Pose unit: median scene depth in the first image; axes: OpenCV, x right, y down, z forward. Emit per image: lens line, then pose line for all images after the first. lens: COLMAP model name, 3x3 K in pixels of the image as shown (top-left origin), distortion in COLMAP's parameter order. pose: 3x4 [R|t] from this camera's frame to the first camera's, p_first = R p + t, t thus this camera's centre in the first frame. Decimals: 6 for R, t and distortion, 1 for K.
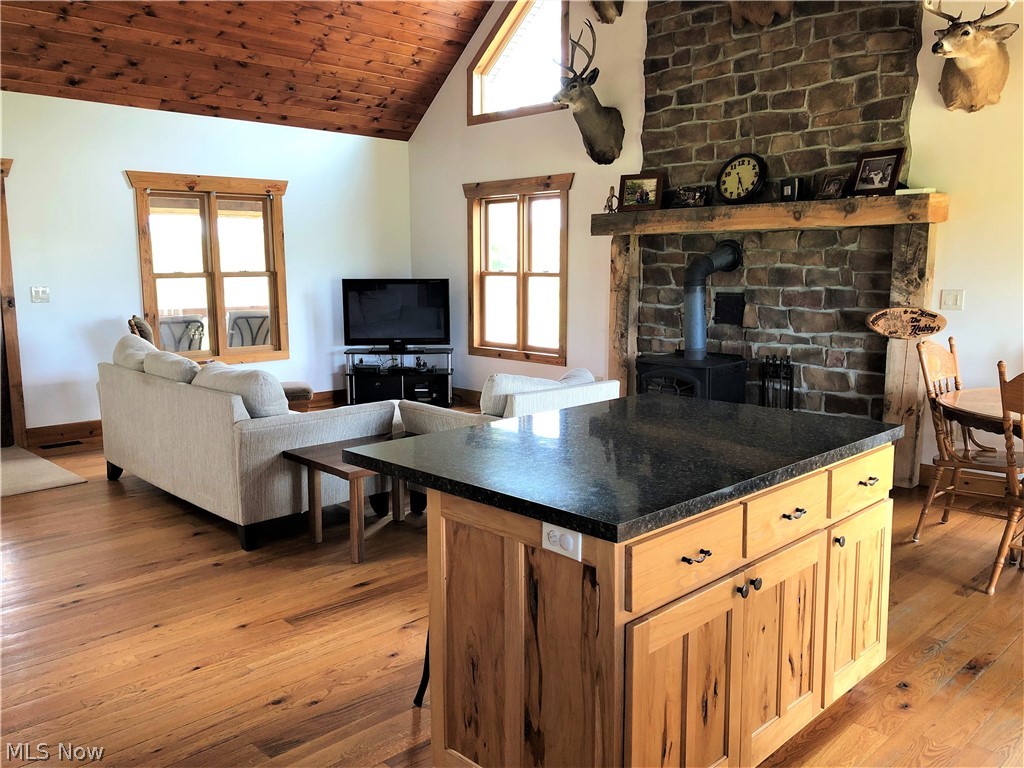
lens RADIAL K [[827.9, 0, 512.0], [0, 827.9, 384.0], [0, 0, 1]] dist [0.007438, 0.011927]
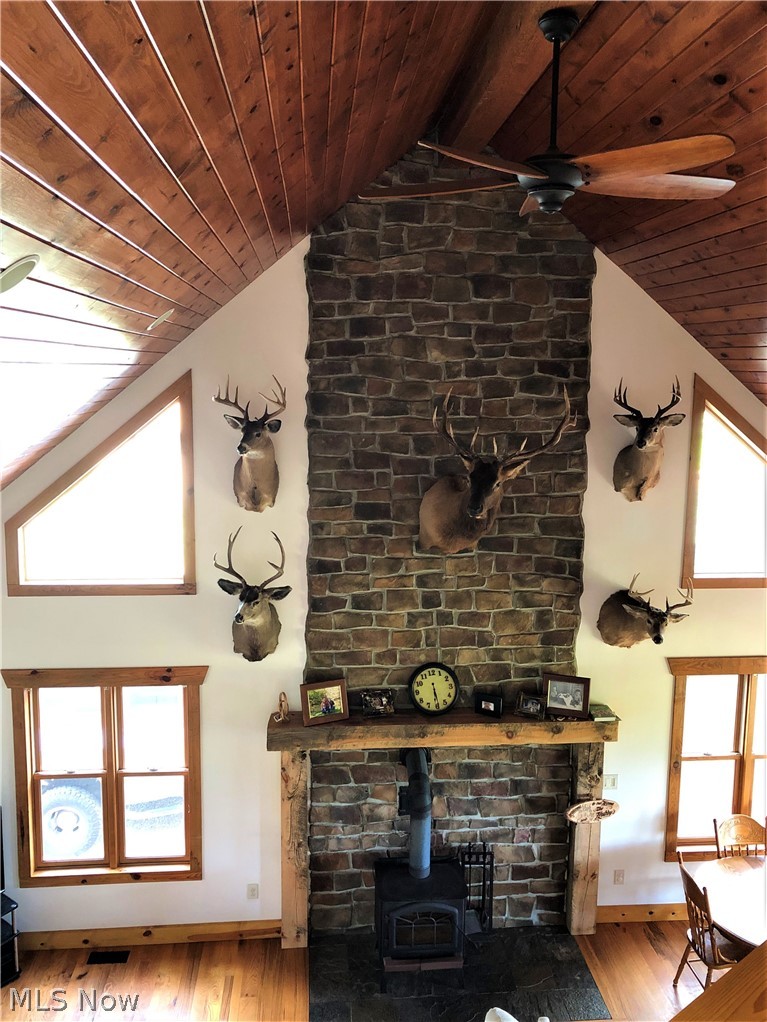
lens RADIAL K [[826.3, 0, 383.5], [0, 826.3, 511.0], [0, 0, 1]] dist [0.007438, 0.011927]
pose [[0.628034, -0.099799, 0.771760, -0.551444], [0.094528, 0.994182, 0.051637, -0.535618], [-0.772423, 0.040523, 0.633814, 0.383679]]
